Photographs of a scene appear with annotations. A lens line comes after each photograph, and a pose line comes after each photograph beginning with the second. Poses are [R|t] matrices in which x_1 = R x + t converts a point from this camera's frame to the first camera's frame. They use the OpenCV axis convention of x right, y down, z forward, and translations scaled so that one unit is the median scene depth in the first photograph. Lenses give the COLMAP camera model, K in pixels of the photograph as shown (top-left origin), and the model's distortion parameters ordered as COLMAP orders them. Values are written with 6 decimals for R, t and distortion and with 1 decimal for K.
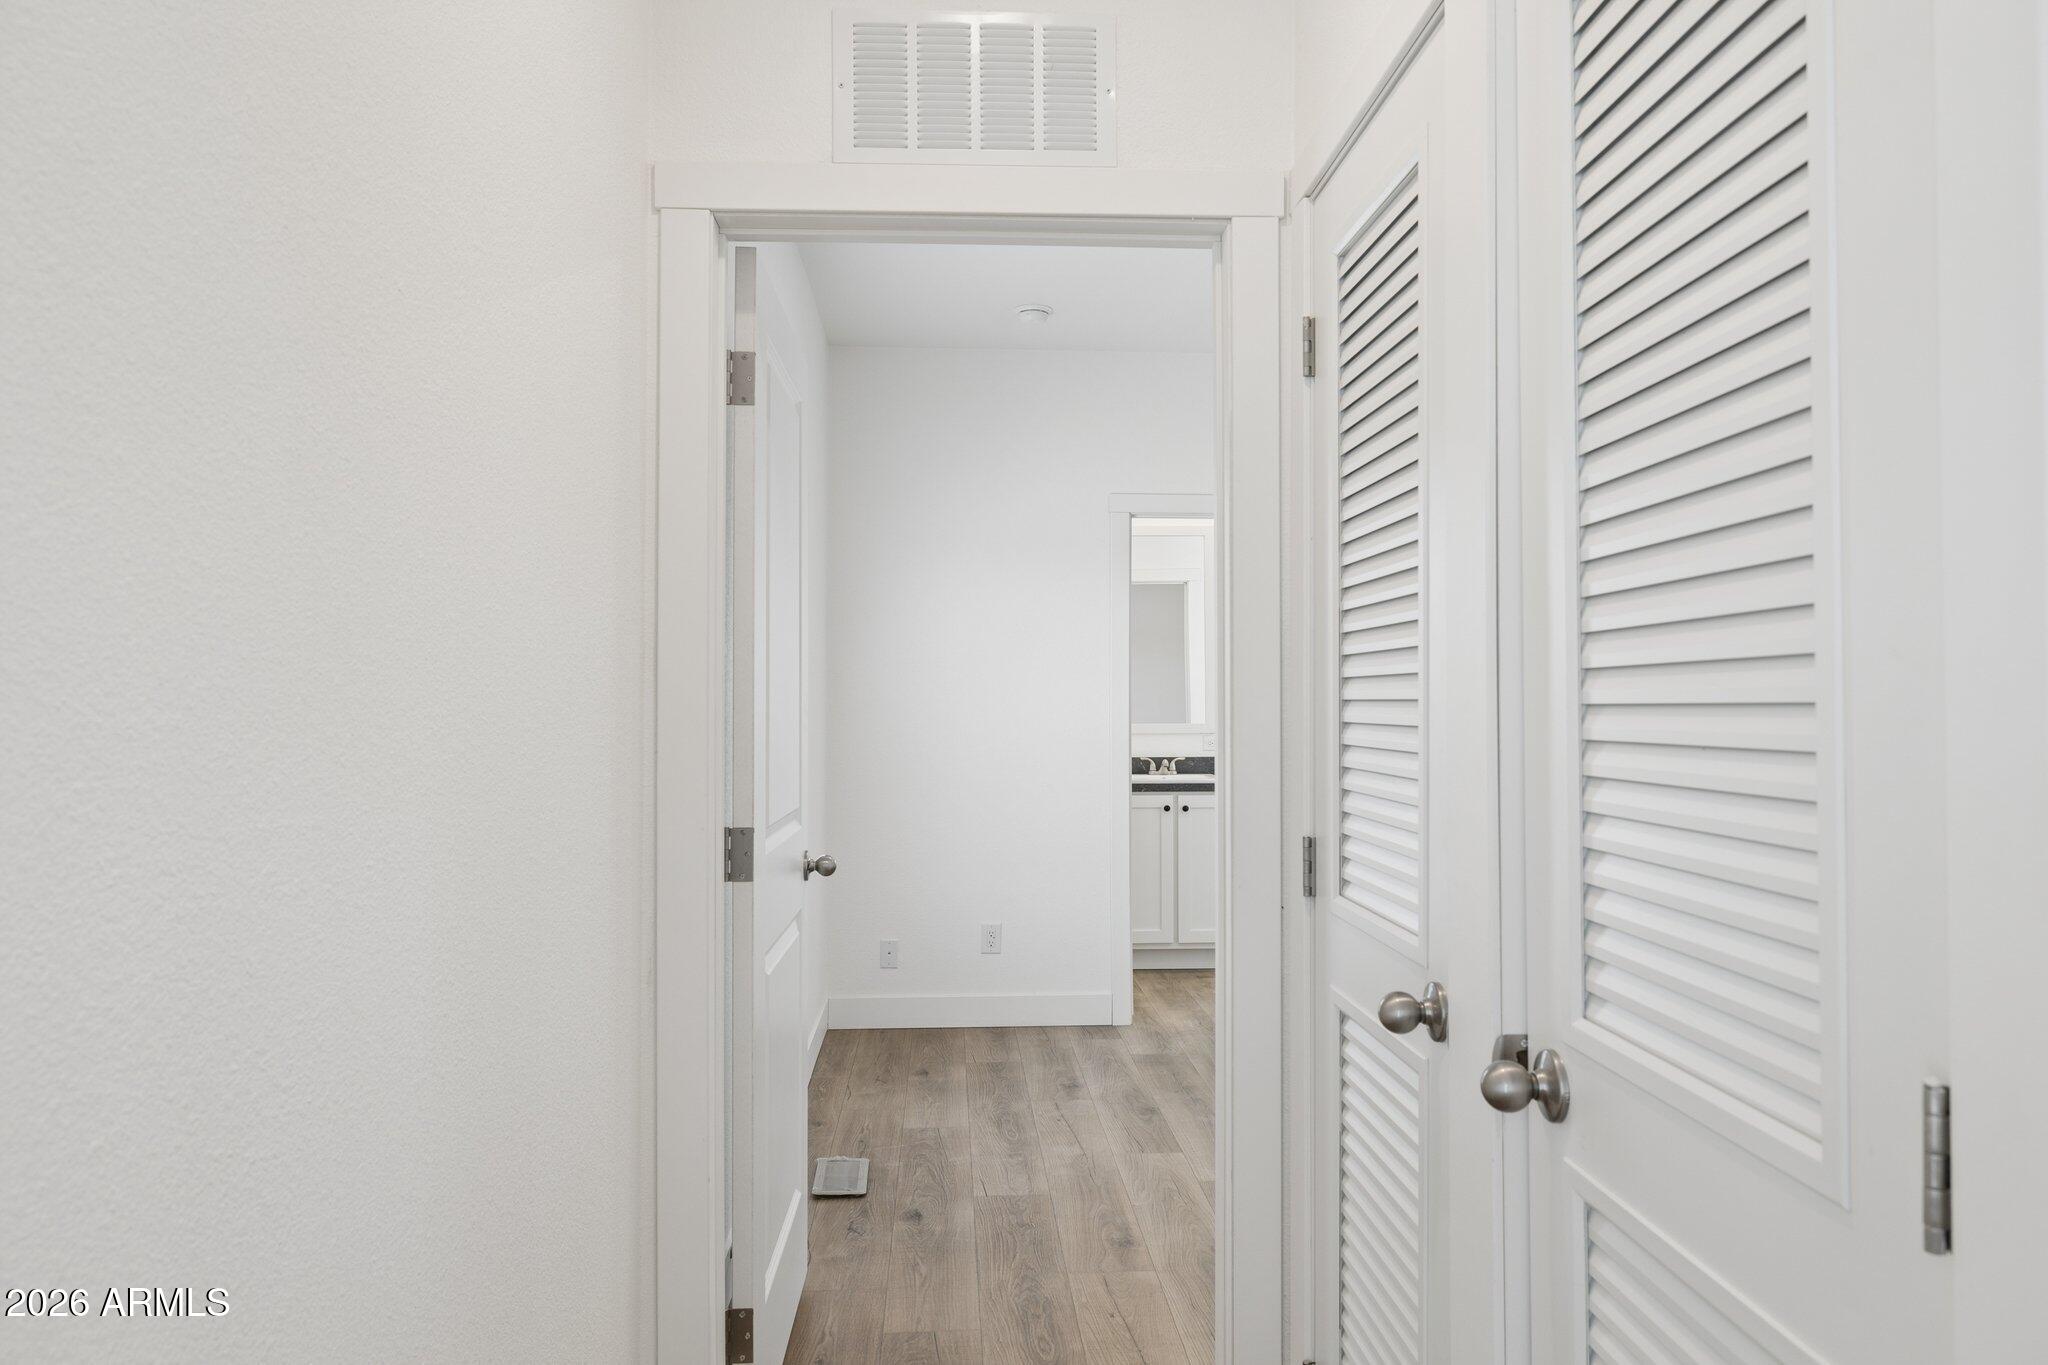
lens RADIAL K [[1406.2, 0, 1024.0], [0, 1406.2, 682.5], [0, 0, 1]] dist [0.000712, 0.000193]
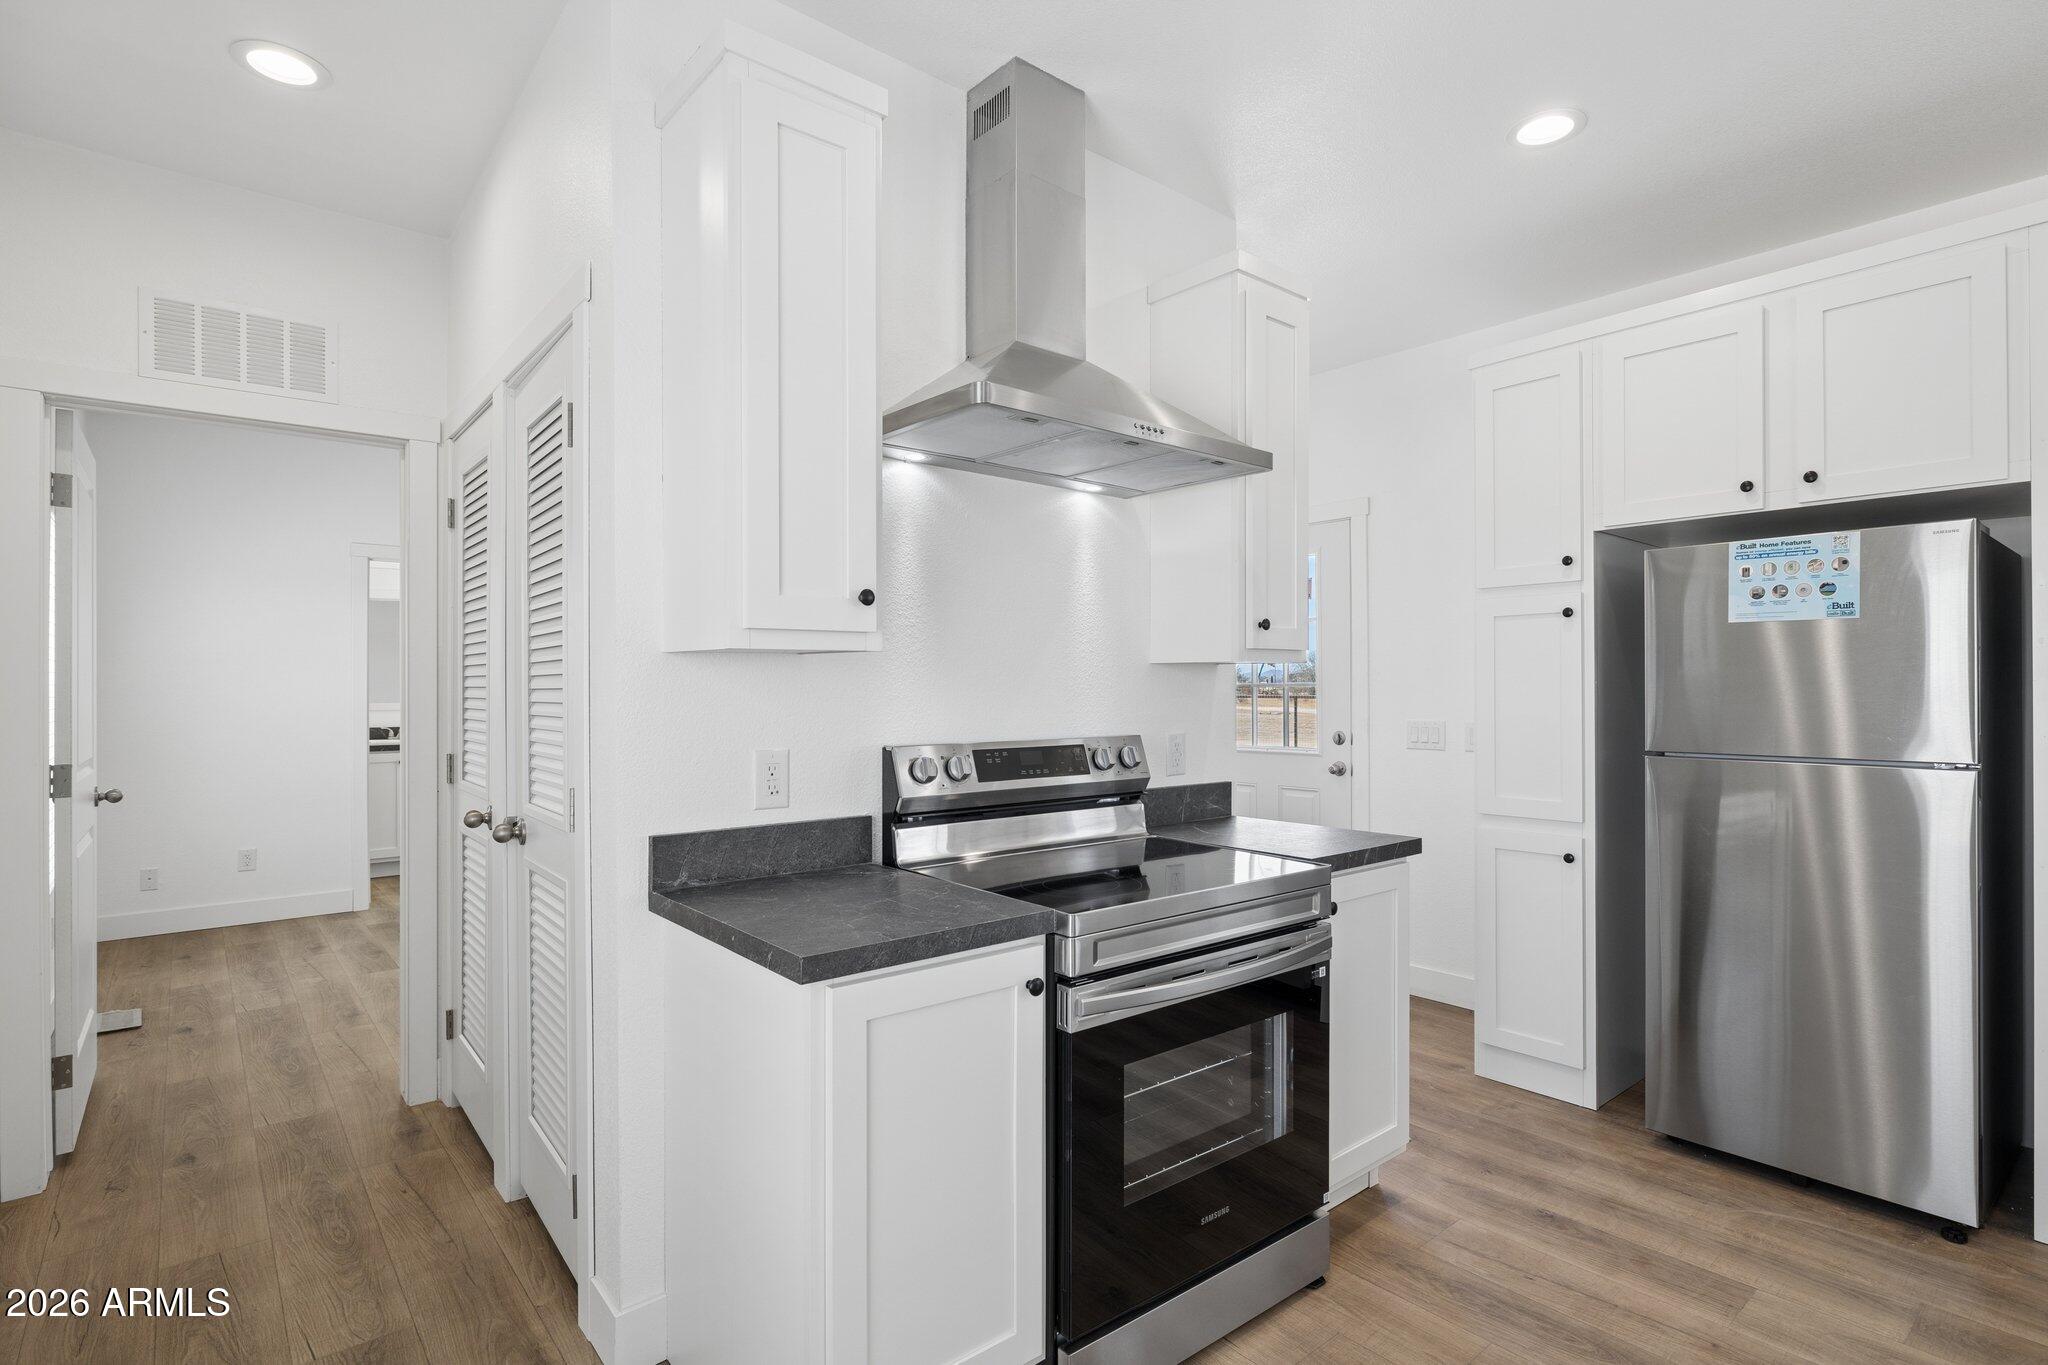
lens RADIAL K [[1020.8, 0, 1038.4], [0, 1020.8, 687.7], [0, 0, 1]] dist [-0.002913, 0.000400]
pose [[0.801397, 0.000204, 0.598133, 0.001033], [-0.008446, 0.999904, 0.010975, -0.006740], [-0.598074, -0.013847, 0.801322, -0.462019]]
